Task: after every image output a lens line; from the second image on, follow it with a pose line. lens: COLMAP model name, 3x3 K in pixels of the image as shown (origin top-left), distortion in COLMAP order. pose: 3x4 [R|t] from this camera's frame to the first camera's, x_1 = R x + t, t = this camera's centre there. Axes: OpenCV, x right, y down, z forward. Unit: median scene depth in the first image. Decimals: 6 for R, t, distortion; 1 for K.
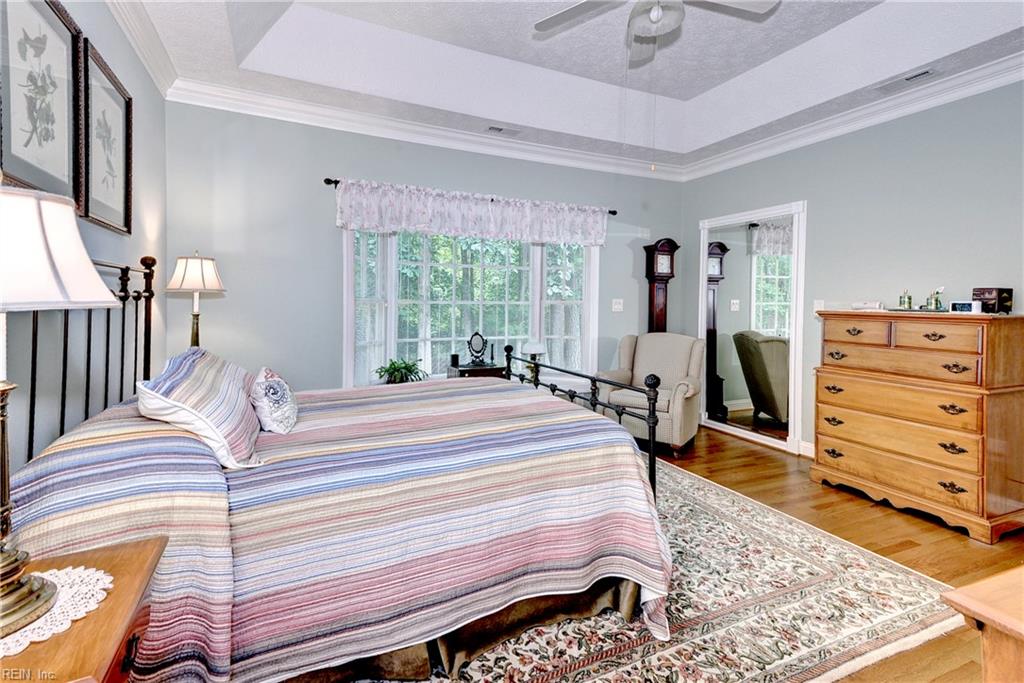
lens RADIAL K [[477.5, 0, 514.1], [0, 477.5, 301.4], [0, 0, 1]] dist [0.063318, -0.000490]
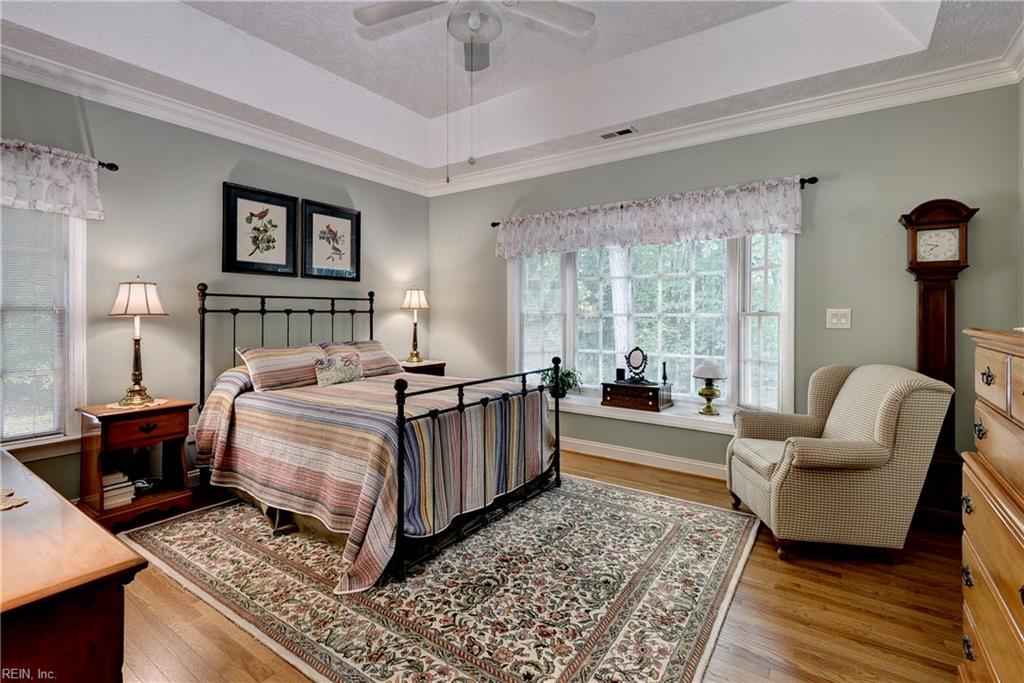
lens RADIAL K [[483.5, 0, 508.1], [0, 483.5, 307.9], [0, 0, 1]] dist [0.022975, -0.000831]
pose [[0.485398, -0.021866, -0.874020, 1.219626], [0.002600, 0.999719, -0.023566, 0.018152], [0.874289, 0.009166, 0.485319, 0.613110]]
